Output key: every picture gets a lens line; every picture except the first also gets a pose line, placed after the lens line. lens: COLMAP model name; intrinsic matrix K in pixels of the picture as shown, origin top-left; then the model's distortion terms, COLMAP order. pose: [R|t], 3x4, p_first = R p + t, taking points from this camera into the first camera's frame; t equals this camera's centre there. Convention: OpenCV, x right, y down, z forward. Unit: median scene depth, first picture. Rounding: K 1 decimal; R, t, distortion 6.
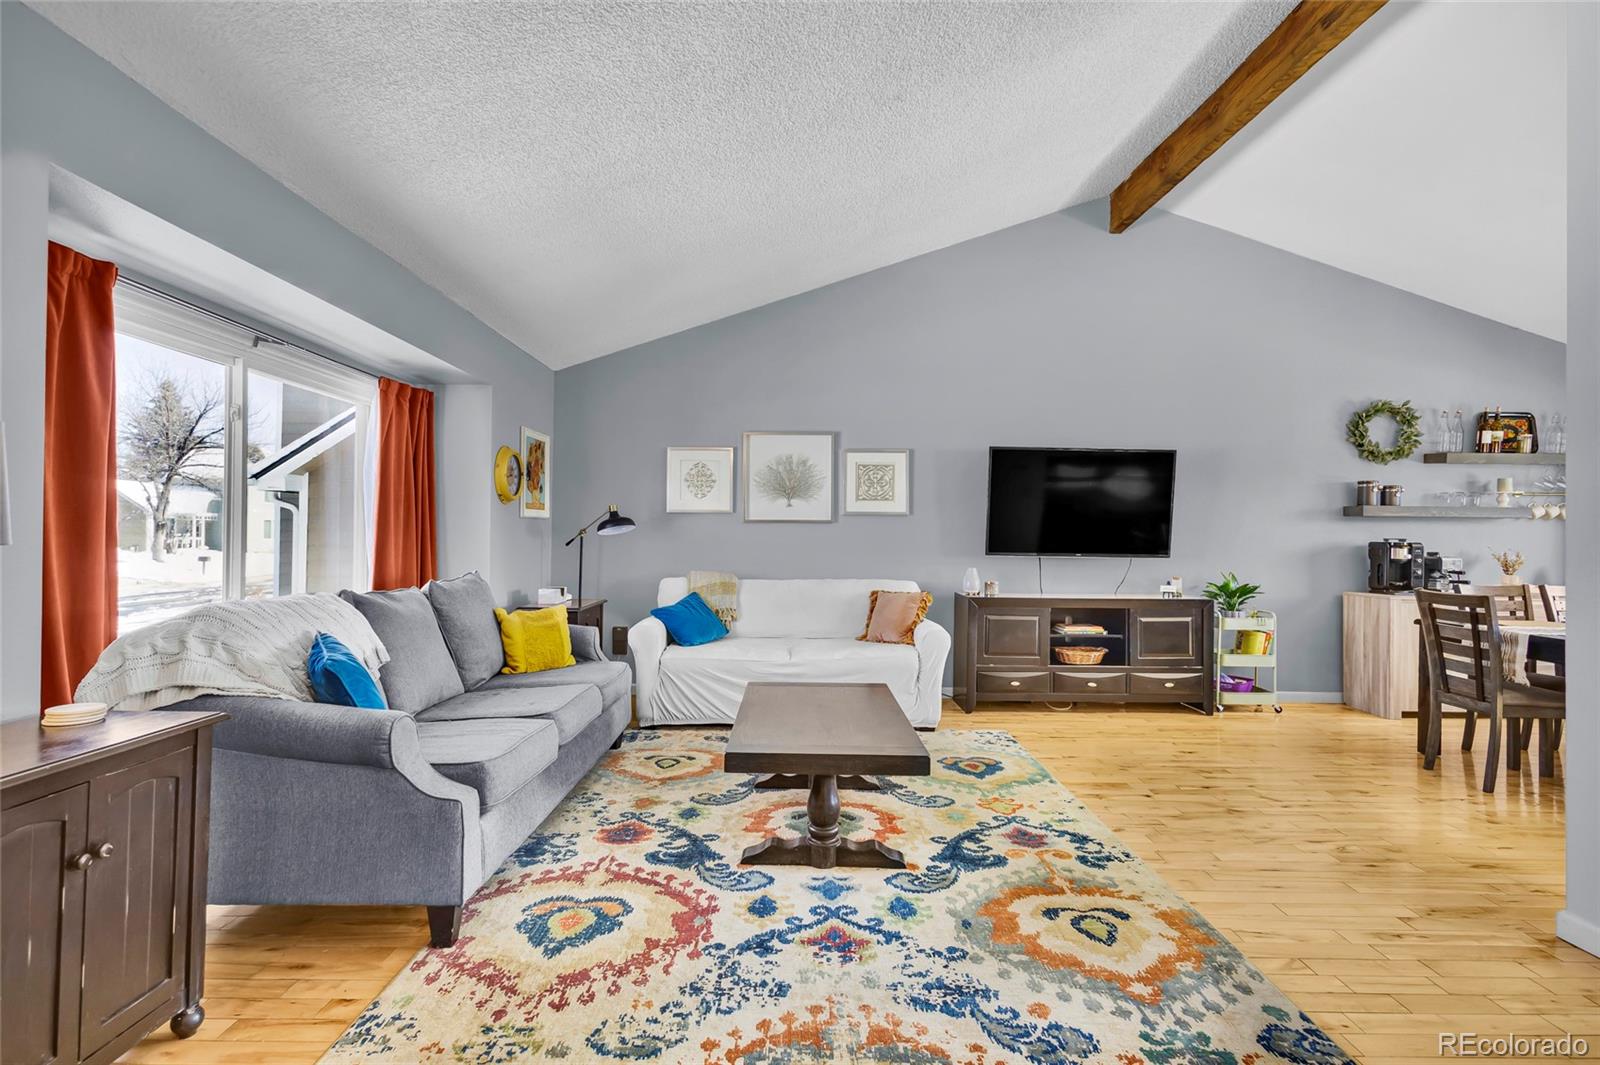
lens RADIAL K [[756.4, 0, 799.8], [0, 756.4, 529.1], [0, 0, 1]] dist [0.009480, -0.000613]
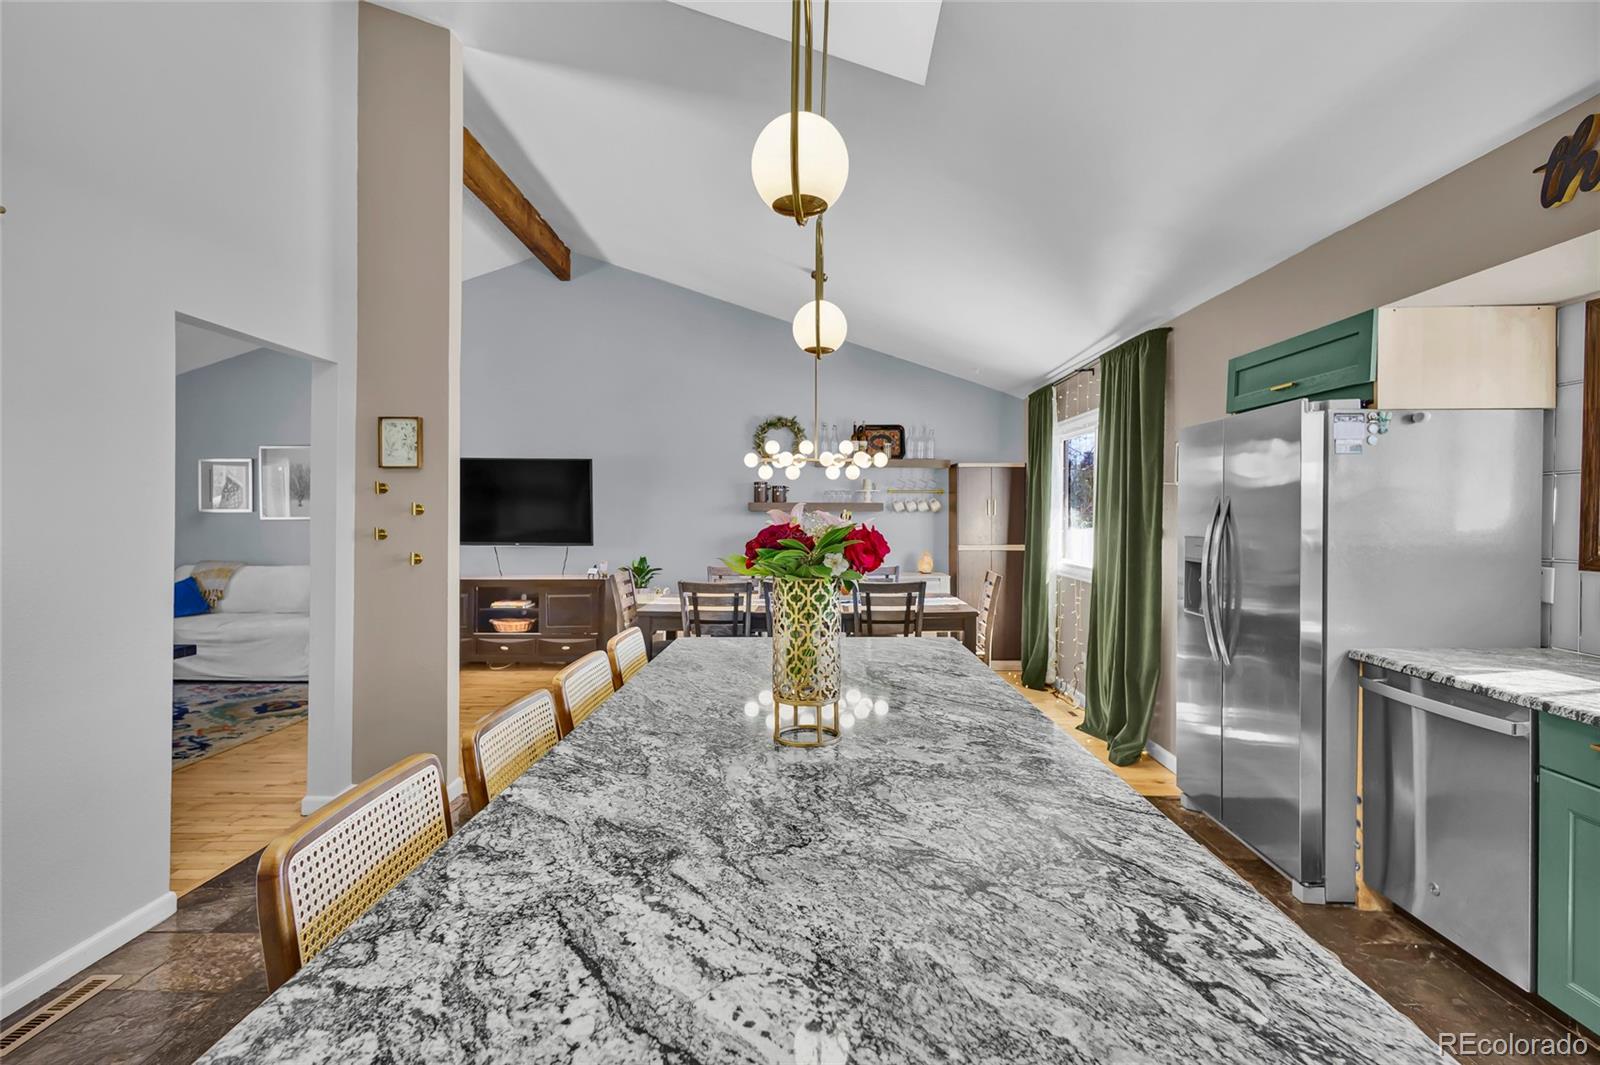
lens RADIAL K [[756.4, 0, 799.8], [0, 756.4, 529.1], [0, 0, 1]] dist [0.009480, -0.000613]
pose [[0.999620, -0.008107, -0.026346, 1.639849], [0.008743, 0.999671, 0.024107, -0.032734], [0.026142, -0.024329, 0.999362, -0.435379]]
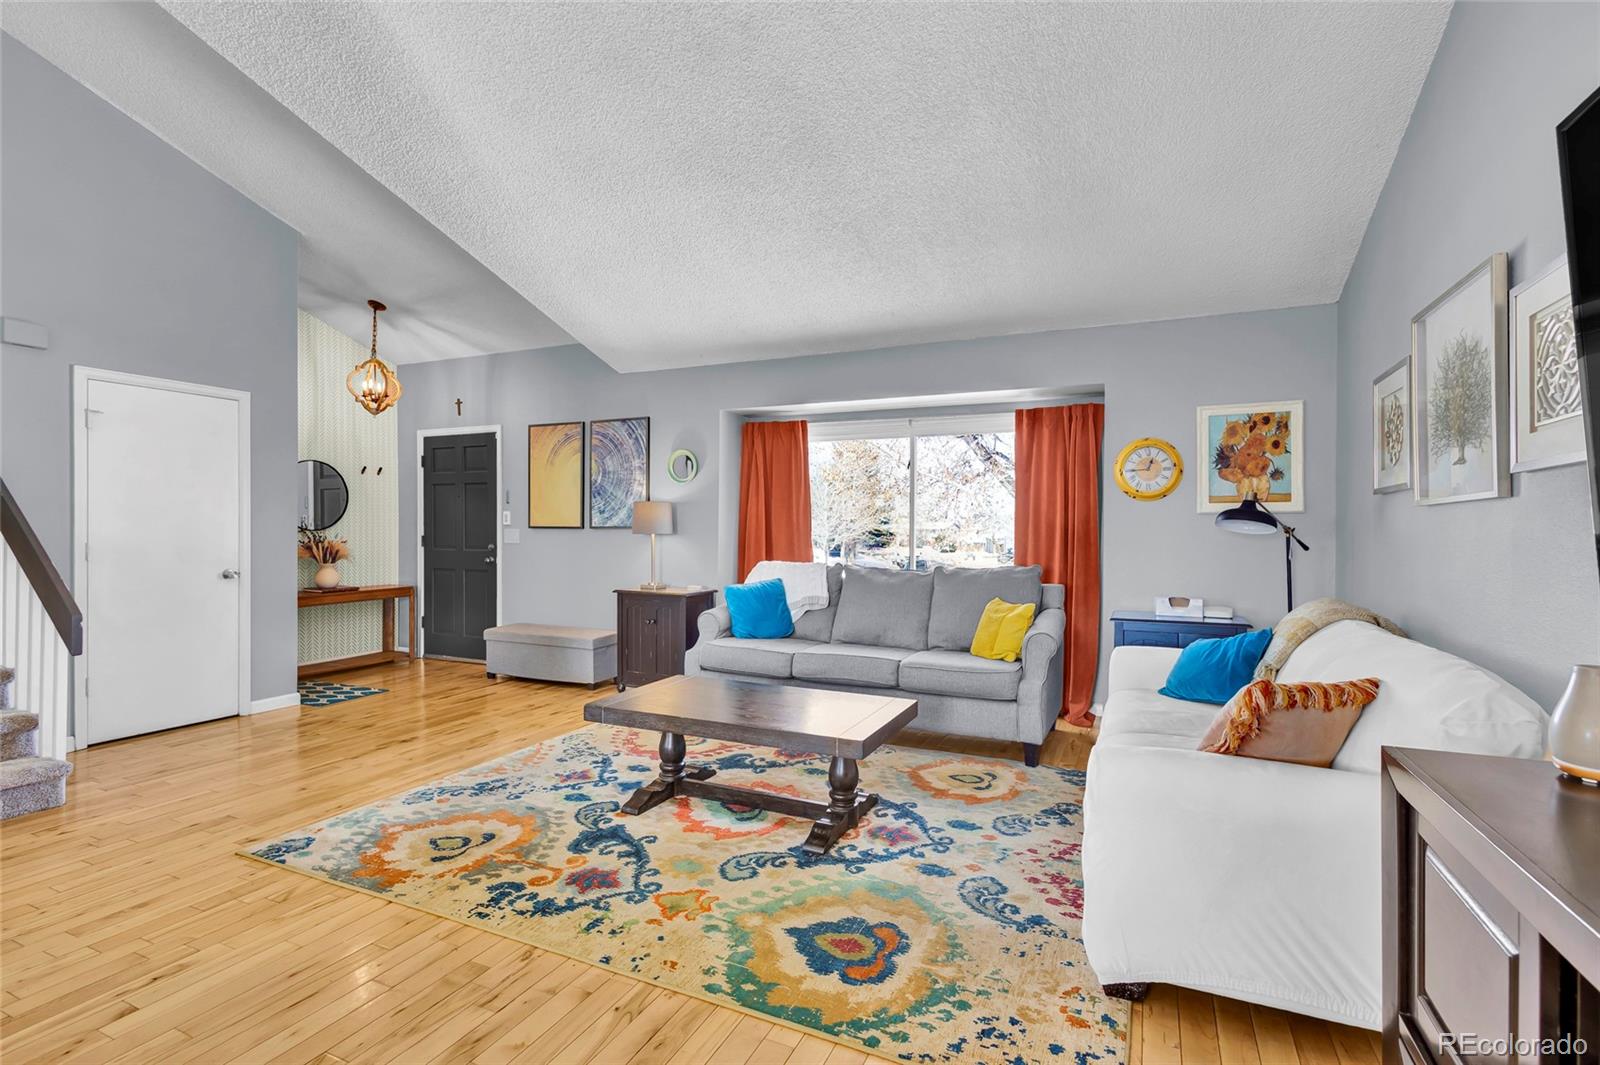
lens RADIAL K [[756.4, 0, 799.8], [0, 756.4, 529.1], [0, 0, 1]] dist [0.009480, -0.000613]
pose [[-0.434687, -0.013525, -0.900480, 0.967521], [-0.000435, 0.999890, -0.014808, 0.024316], [0.900582, -0.006045, -0.434645, 1.574630]]
